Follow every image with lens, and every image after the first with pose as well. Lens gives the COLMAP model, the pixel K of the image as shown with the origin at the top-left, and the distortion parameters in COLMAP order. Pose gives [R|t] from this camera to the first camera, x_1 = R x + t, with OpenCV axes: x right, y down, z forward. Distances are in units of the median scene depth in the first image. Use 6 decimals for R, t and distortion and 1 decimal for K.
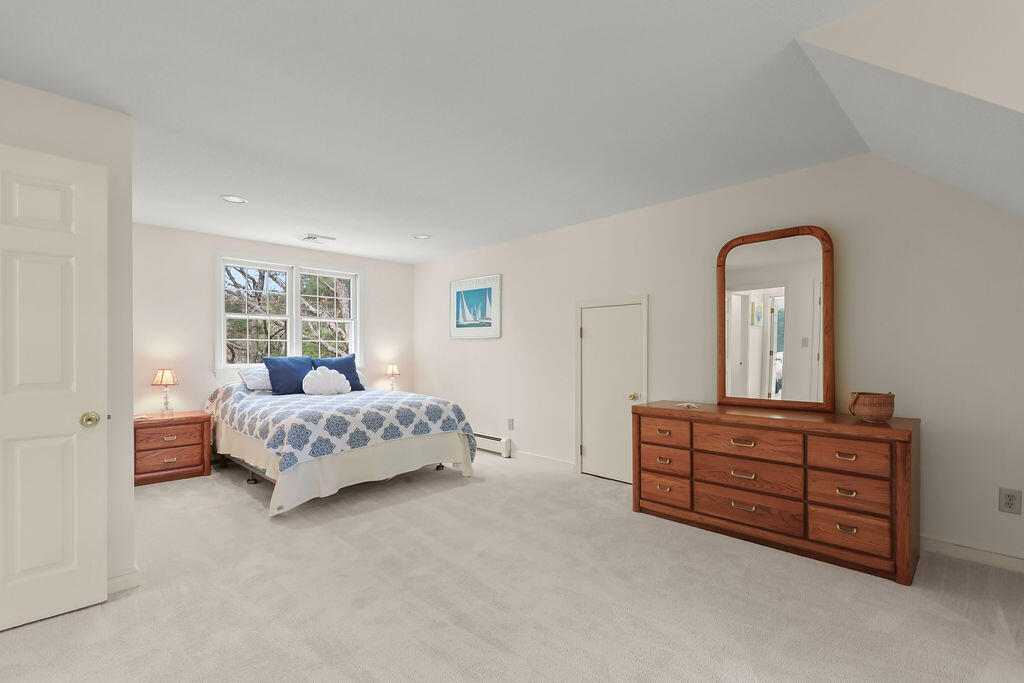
lens RADIAL K [[484.8, 0, 514.0], [0, 484.8, 344.9], [0, 0, 1]] dist [0.001207, 0.000170]
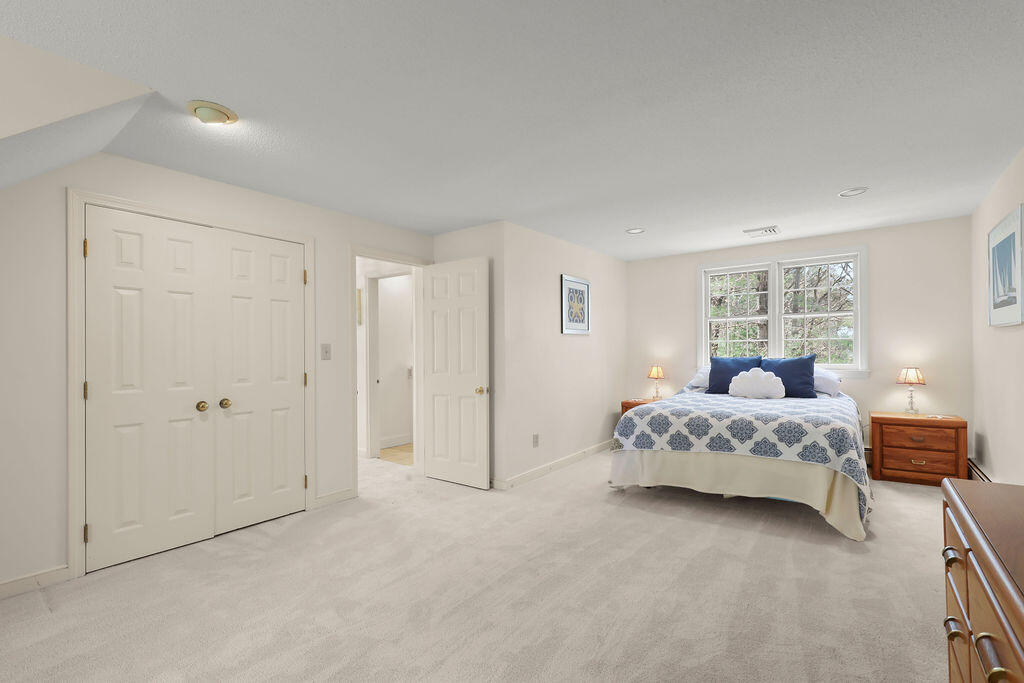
lens RADIAL K [[462.3, 0, 513.9], [0, 462.3, 351.1], [0, 0, 1]] dist [0.000710, -0.000198]
pose [[0.126000, -0.004564, -0.992020, 0.538880], [0.023286, 0.999727, -0.001642, 0.003238], [0.991757, -0.022893, 0.126072, 0.523069]]
